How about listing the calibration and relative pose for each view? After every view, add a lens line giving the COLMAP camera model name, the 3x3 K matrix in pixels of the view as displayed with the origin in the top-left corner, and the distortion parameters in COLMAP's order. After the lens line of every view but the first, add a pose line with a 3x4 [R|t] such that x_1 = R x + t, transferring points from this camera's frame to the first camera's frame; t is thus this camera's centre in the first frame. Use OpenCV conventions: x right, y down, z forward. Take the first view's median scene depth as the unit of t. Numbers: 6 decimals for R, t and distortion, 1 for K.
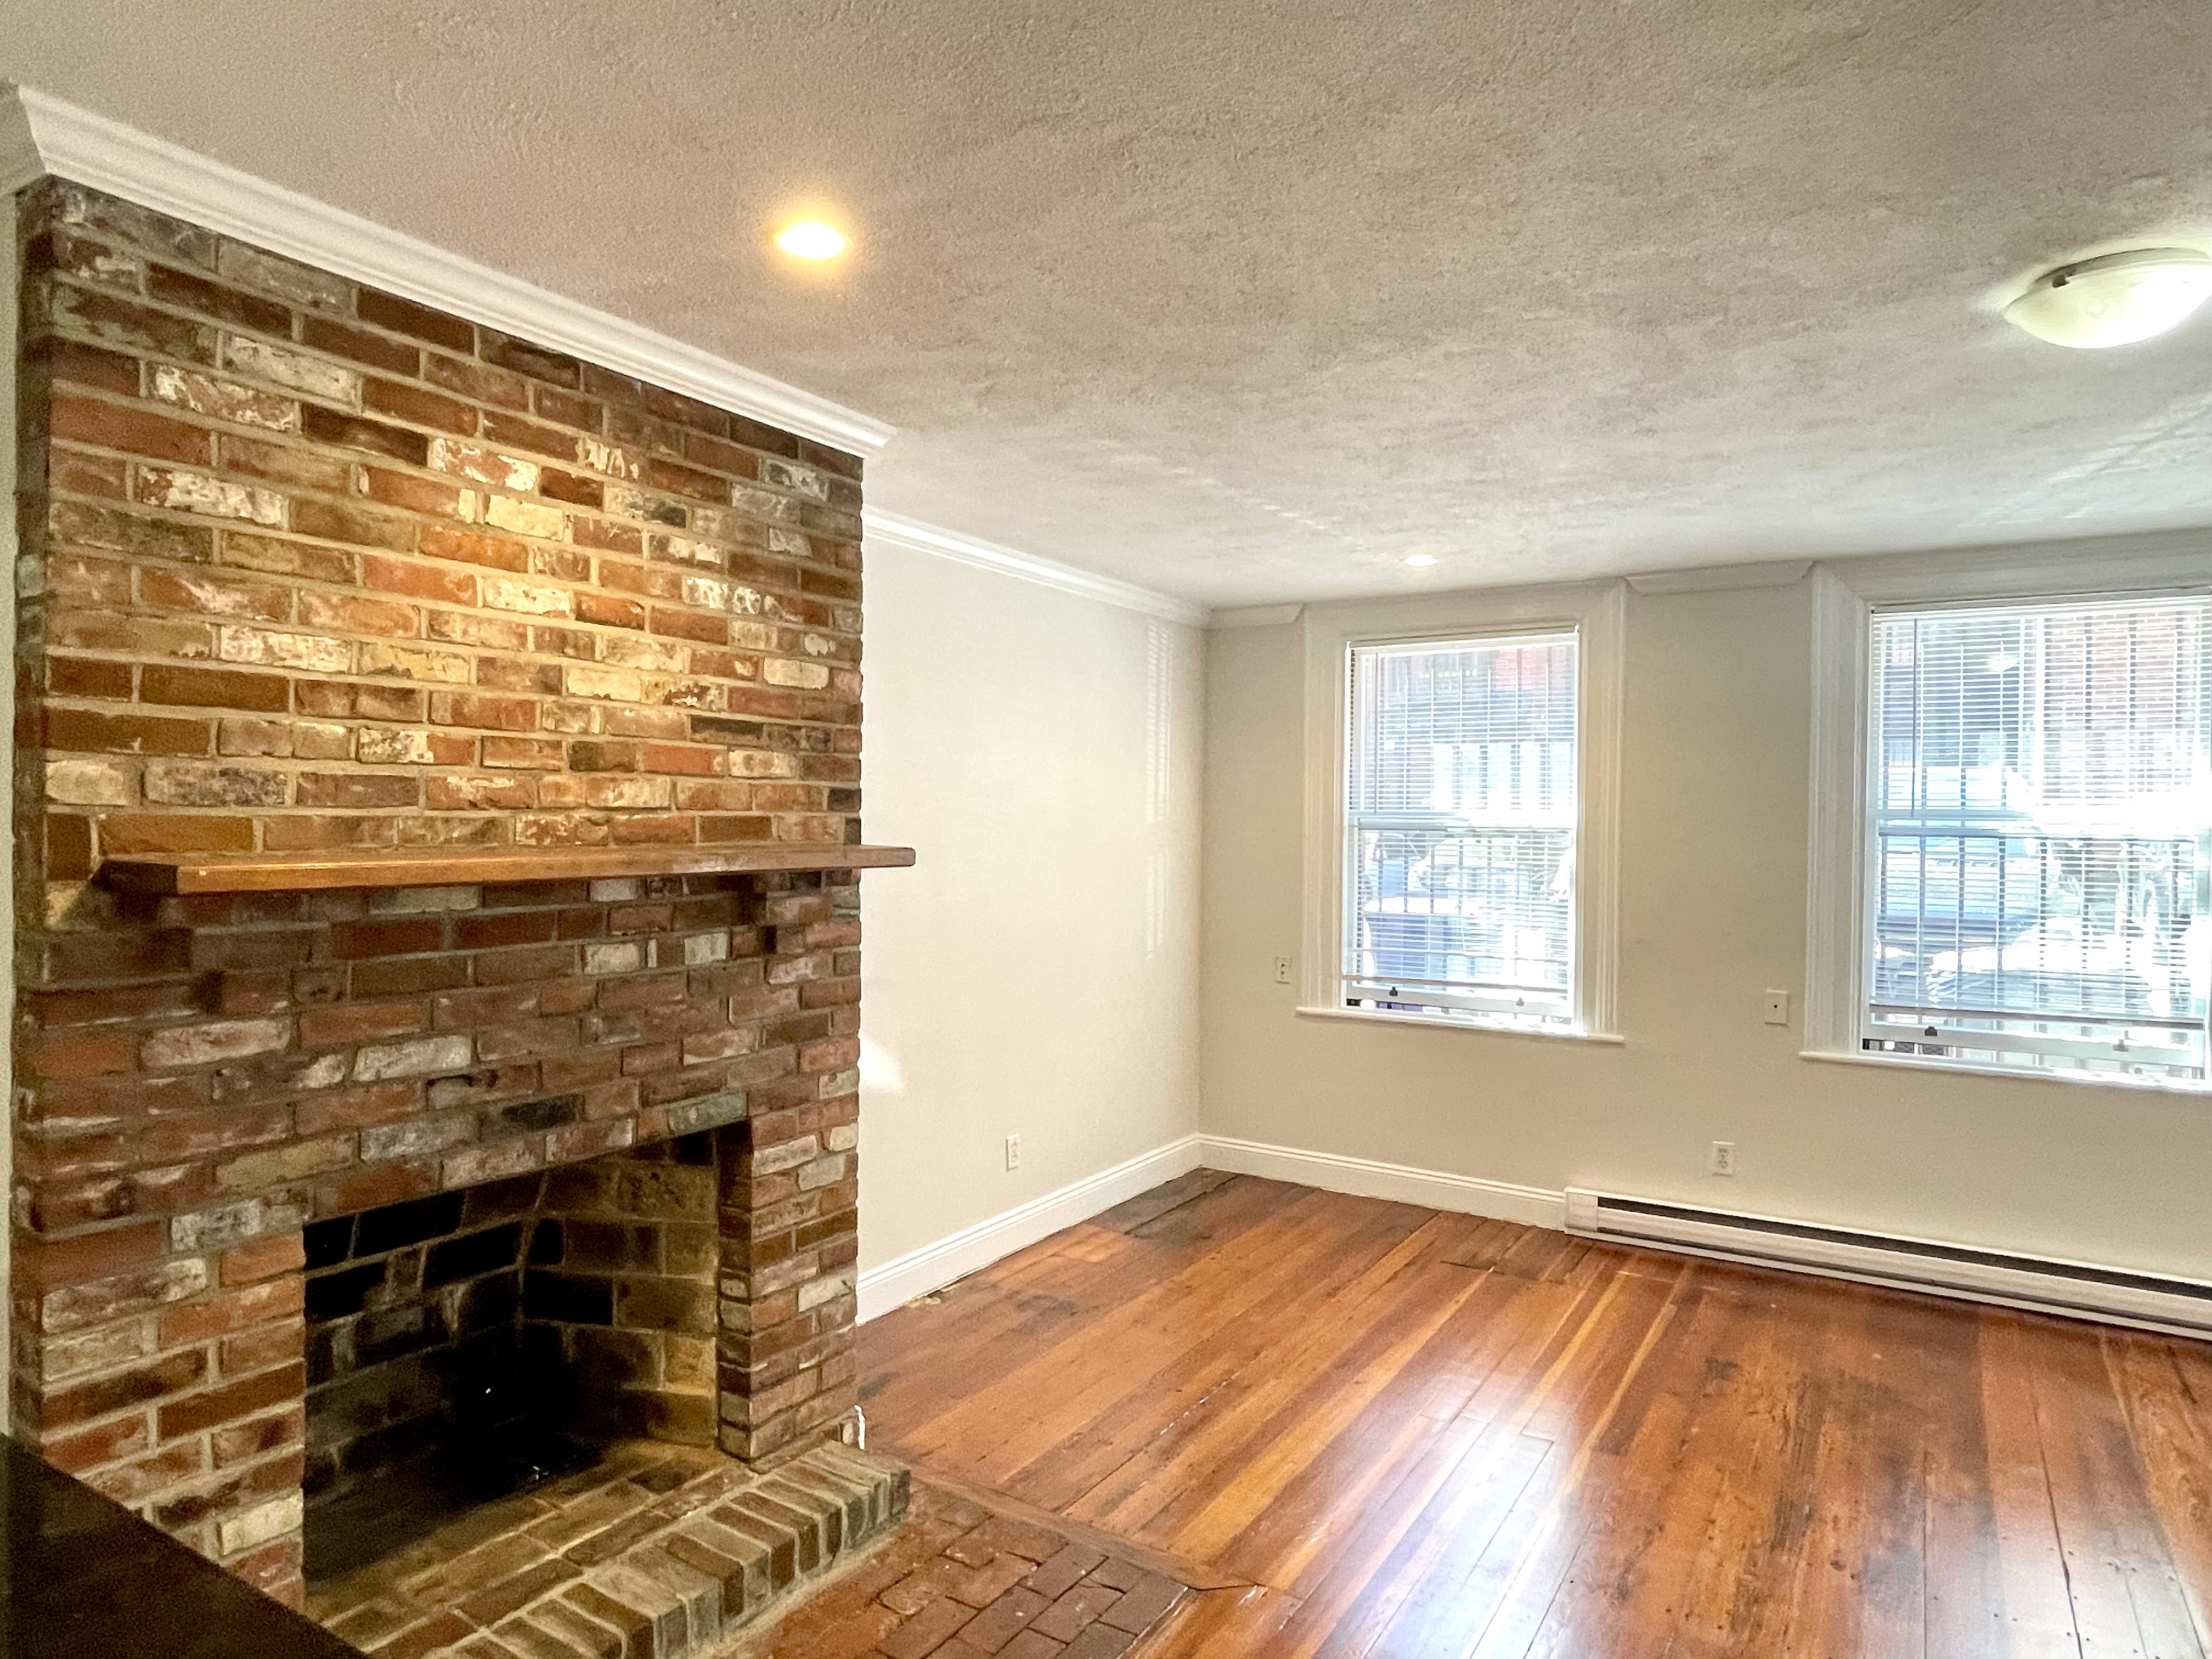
lens RADIAL K [[1329.6, 0, 1091.0], [0, 1329.6, 835.1], [0, 0, 1]] dist [0.002583, -0.011065]
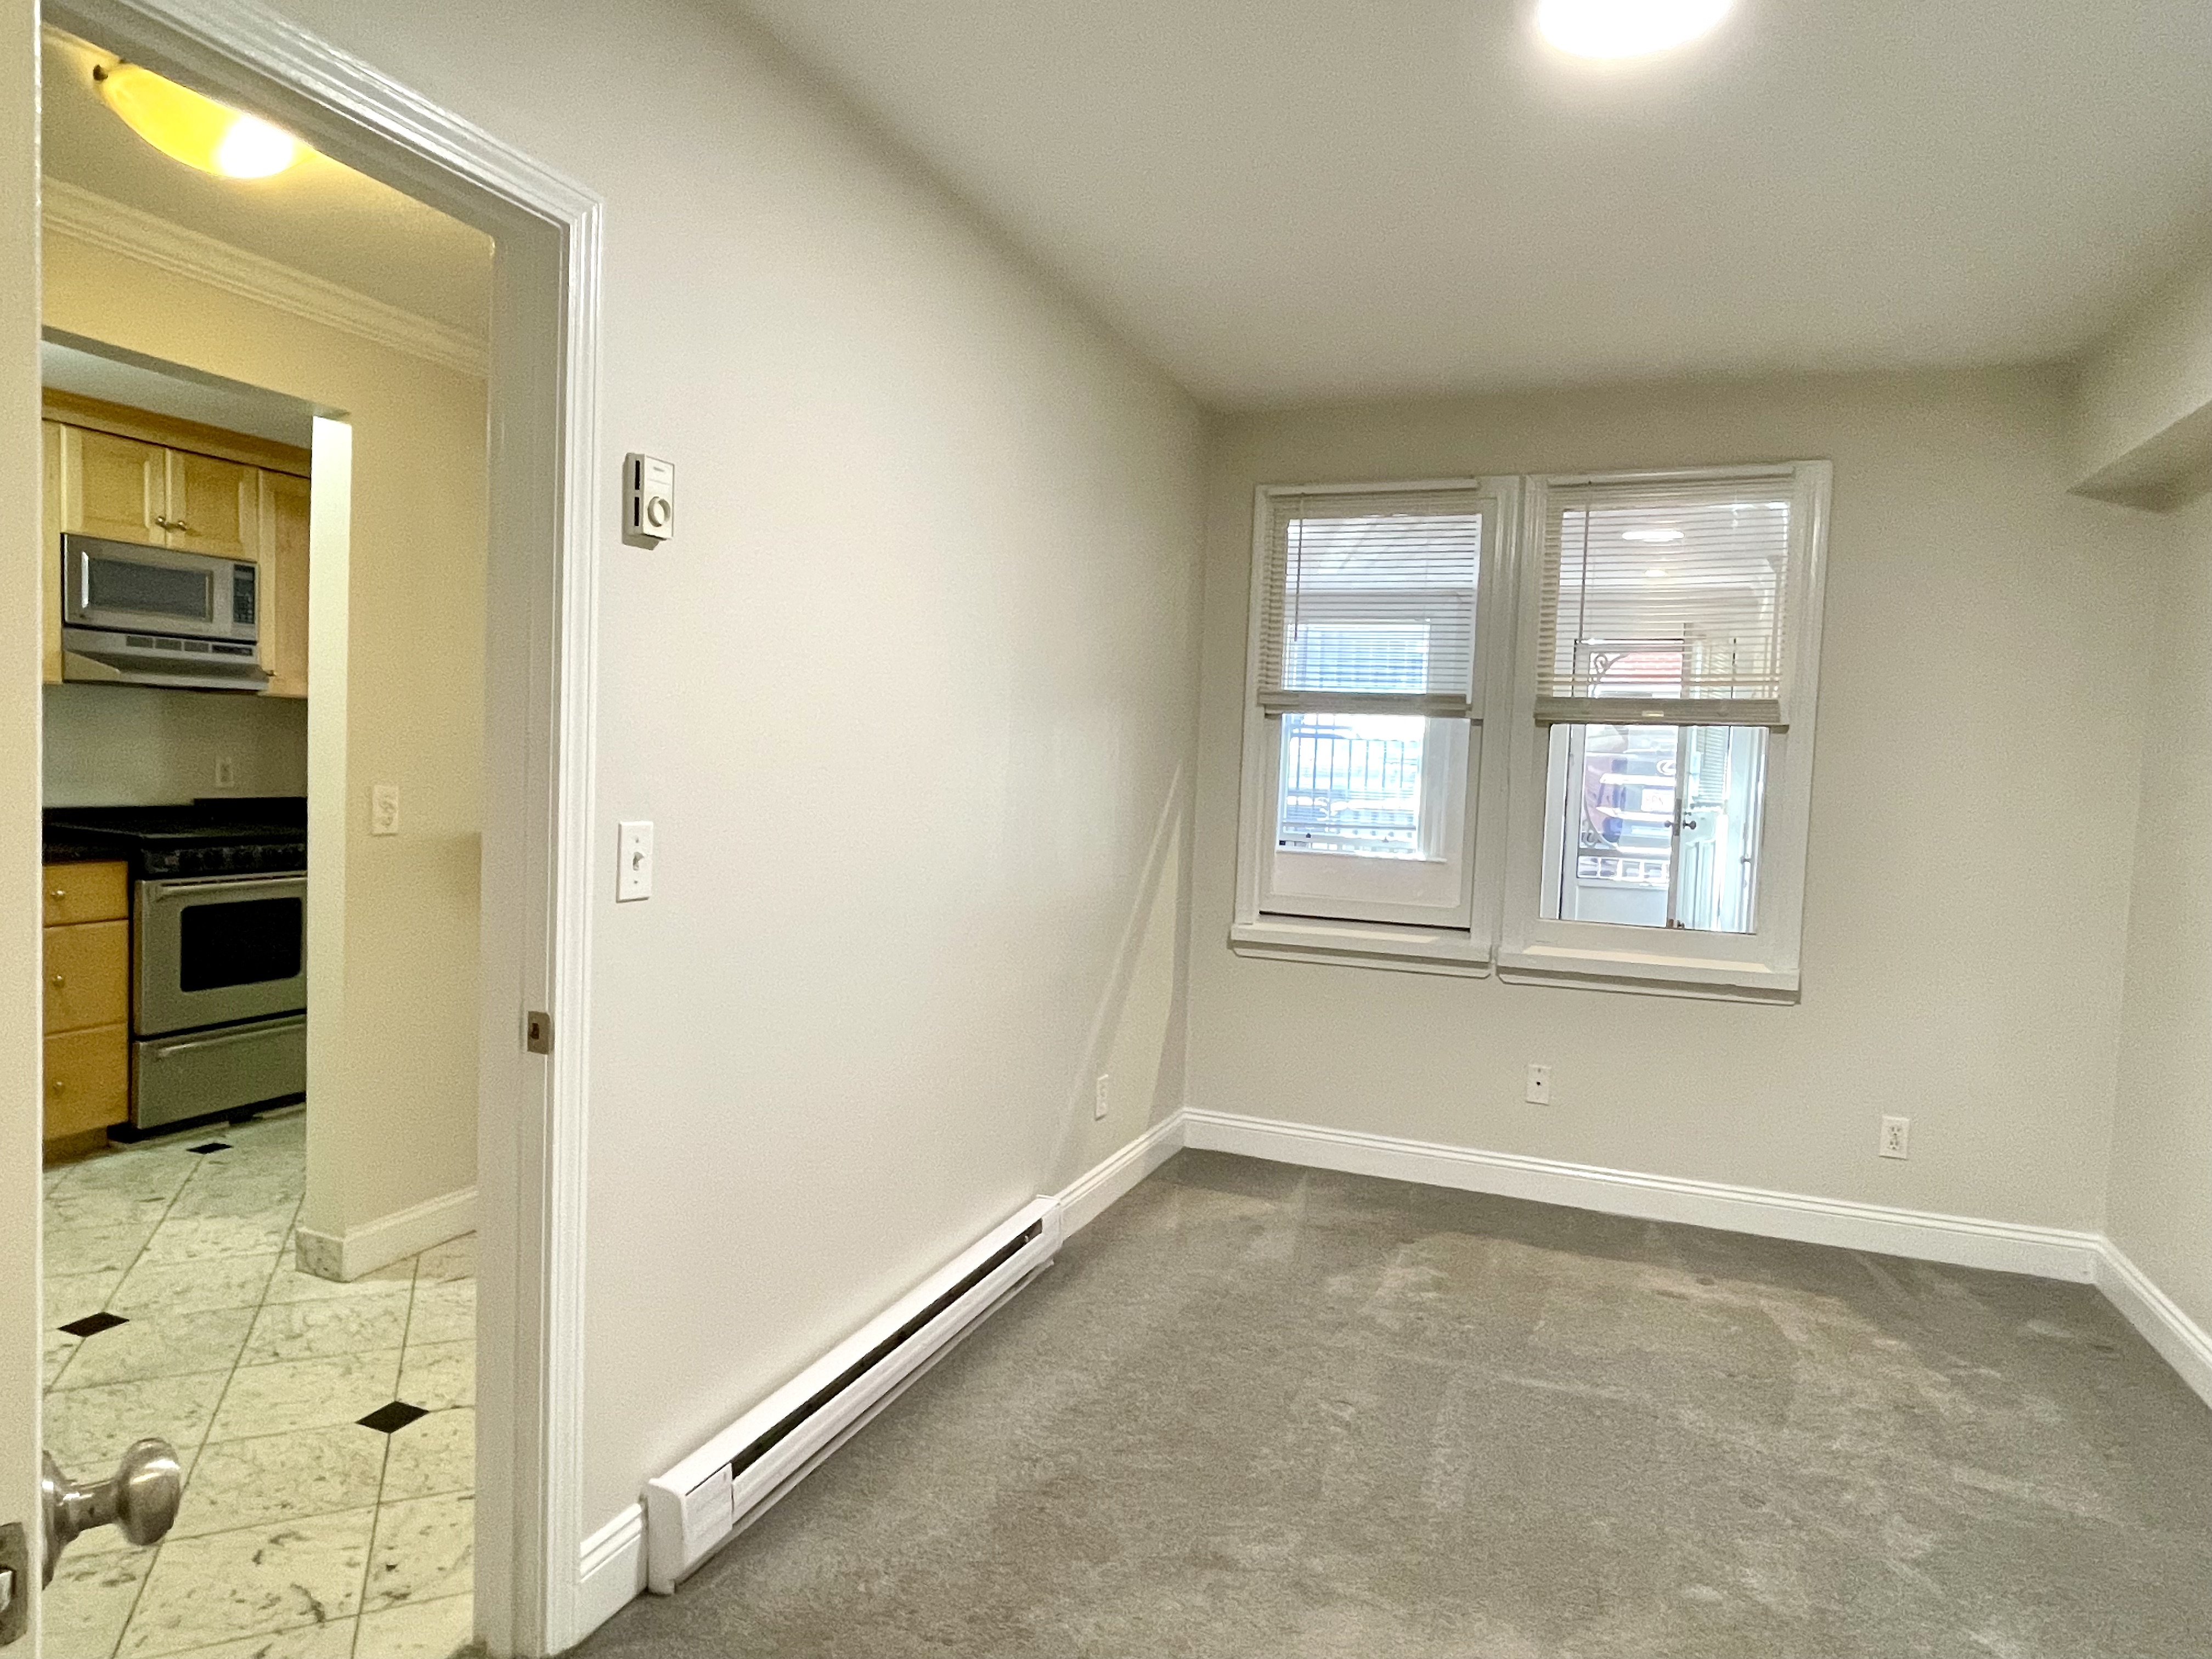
lens RADIAL K [[1329.6, 0, 1077.6], [0, 1329.6, 819.1], [0, 0, 1]] dist [0.002583, -0.011065]
pose [[0.984748, 0.020854, 0.172731, -0.076742], [-0.028208, 0.998792, 0.040228, 0.082963], [-0.171684, -0.044487, 0.984147, -1.375592]]
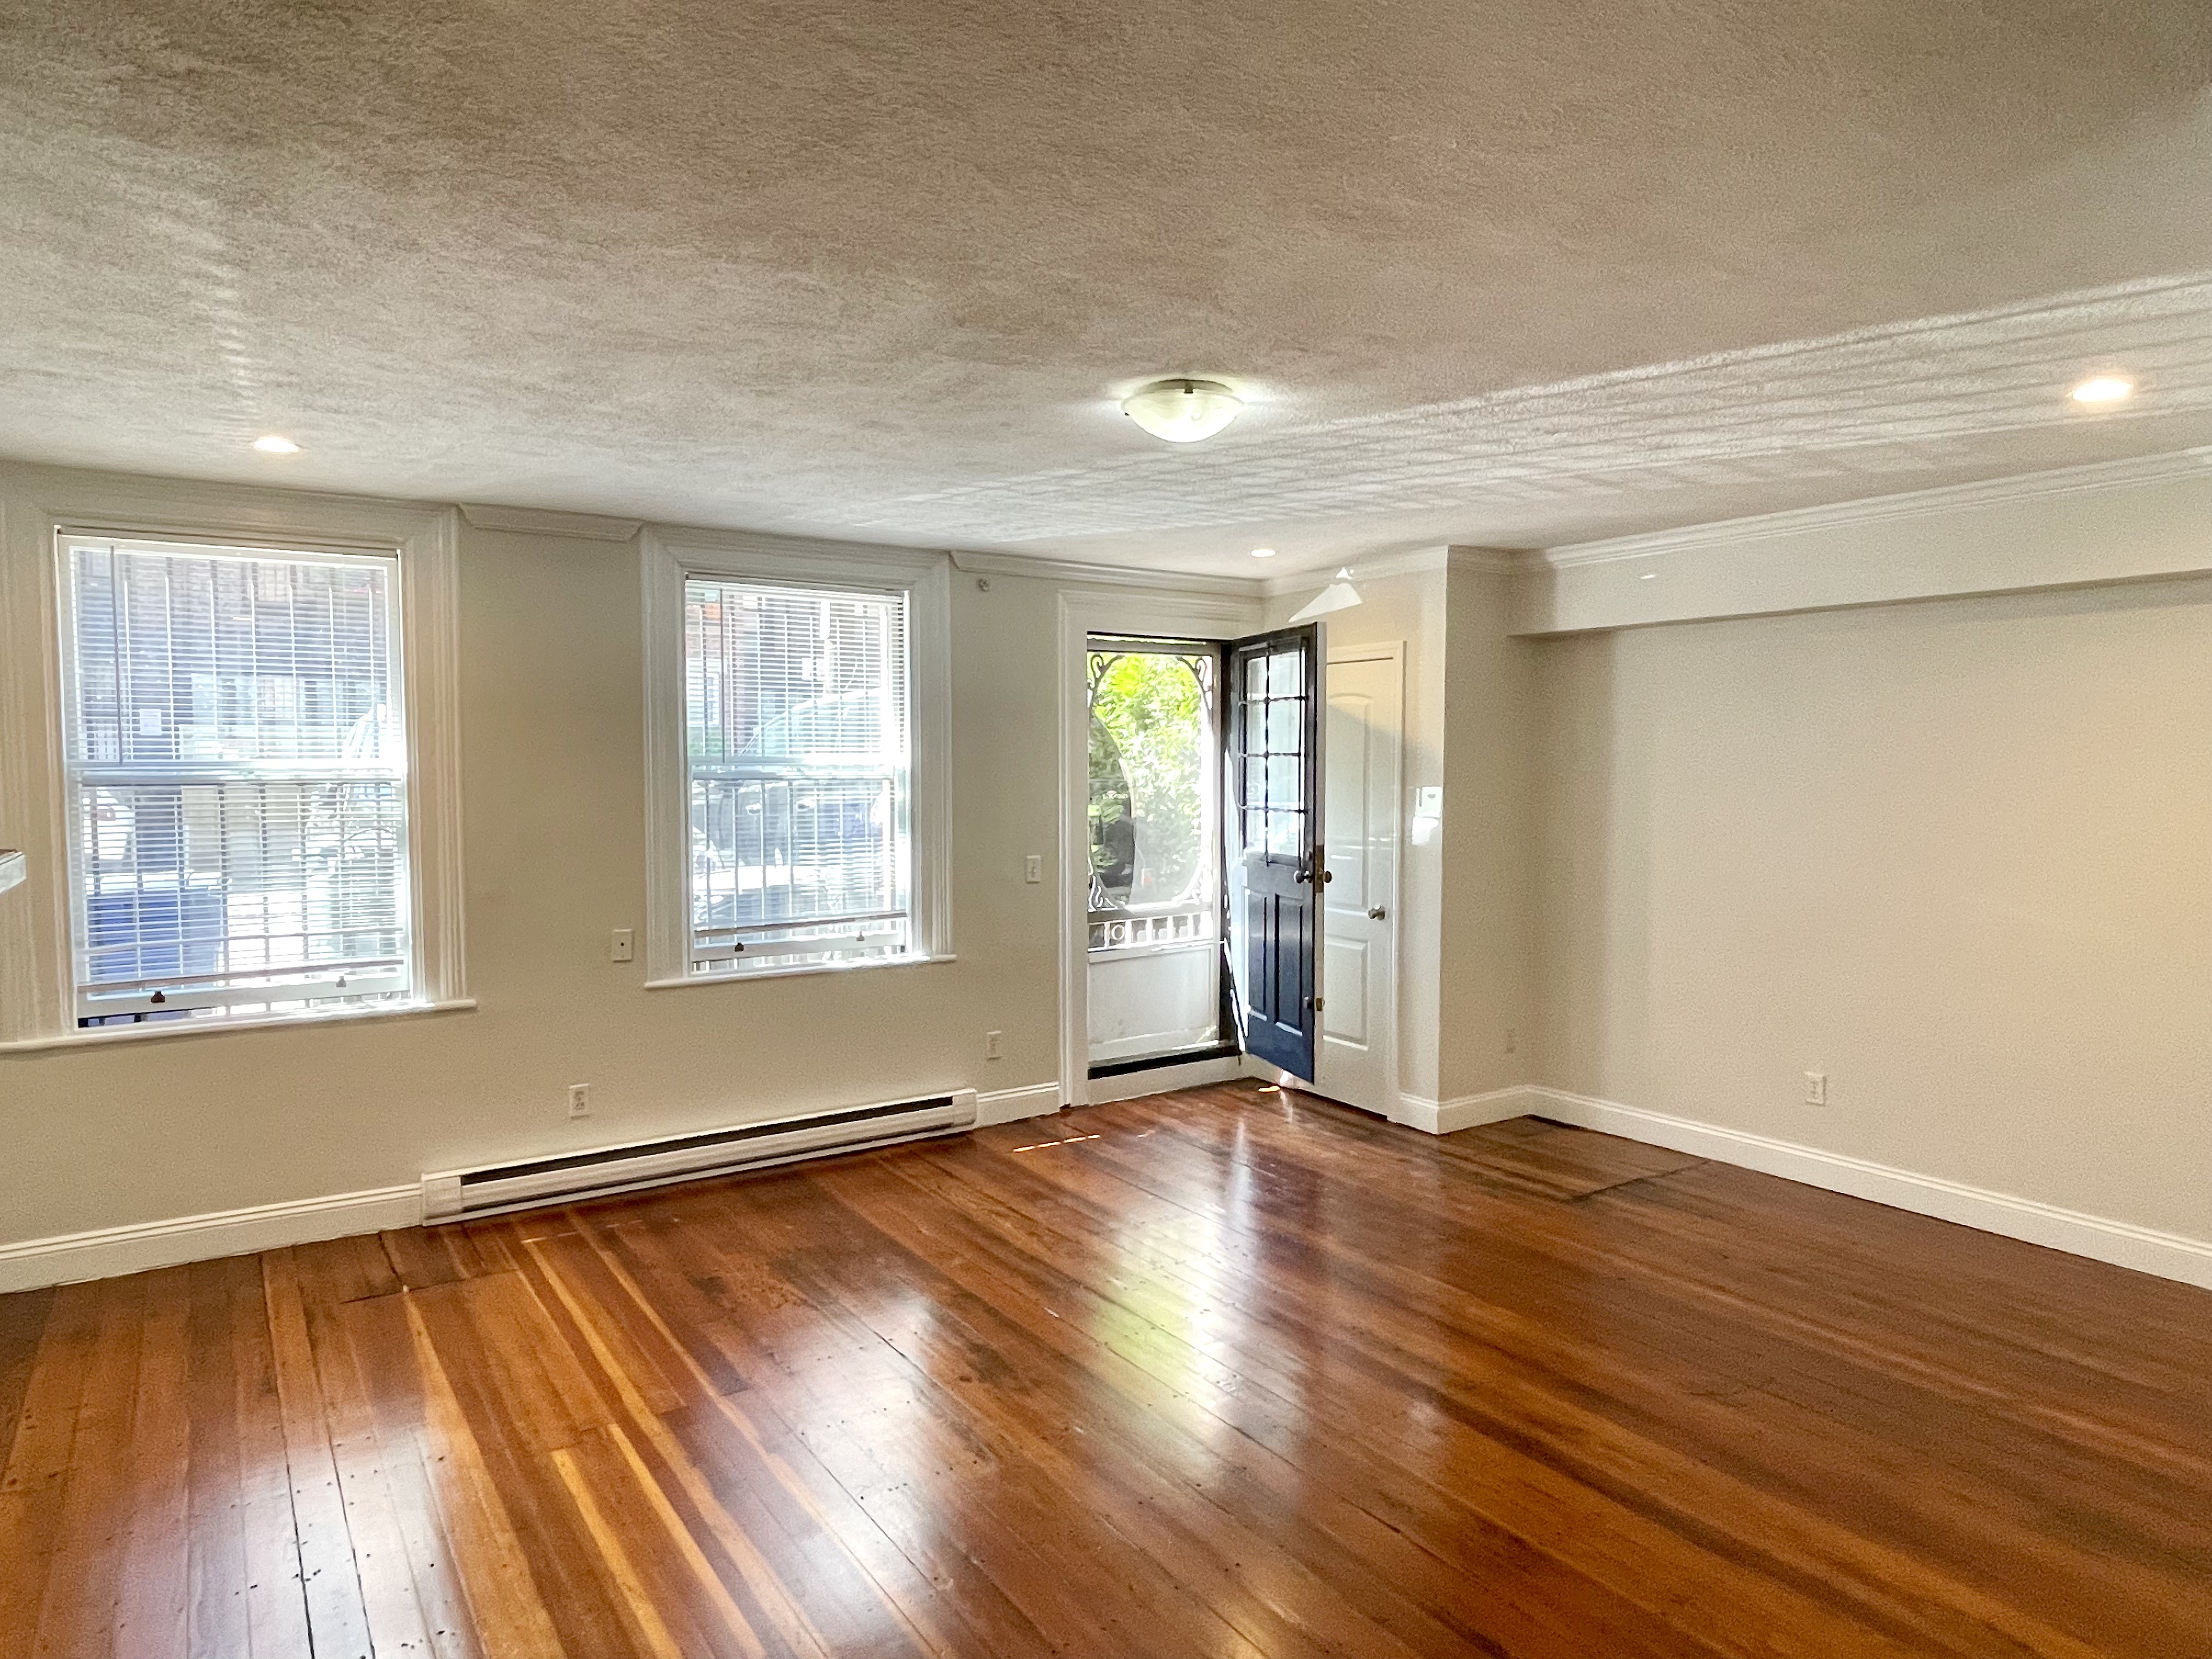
lens RADIAL K [[1329.6, 0, 1091.3], [0, 1329.6, 831.4], [0, 0, 1]] dist [0.002583, -0.011065]
pose [[0.406137, -0.059123, 0.911898, -0.459525], [0.017013, 0.998221, 0.057143, -0.022747], [-0.913654, -0.007694, 0.406420, 0.375511]]
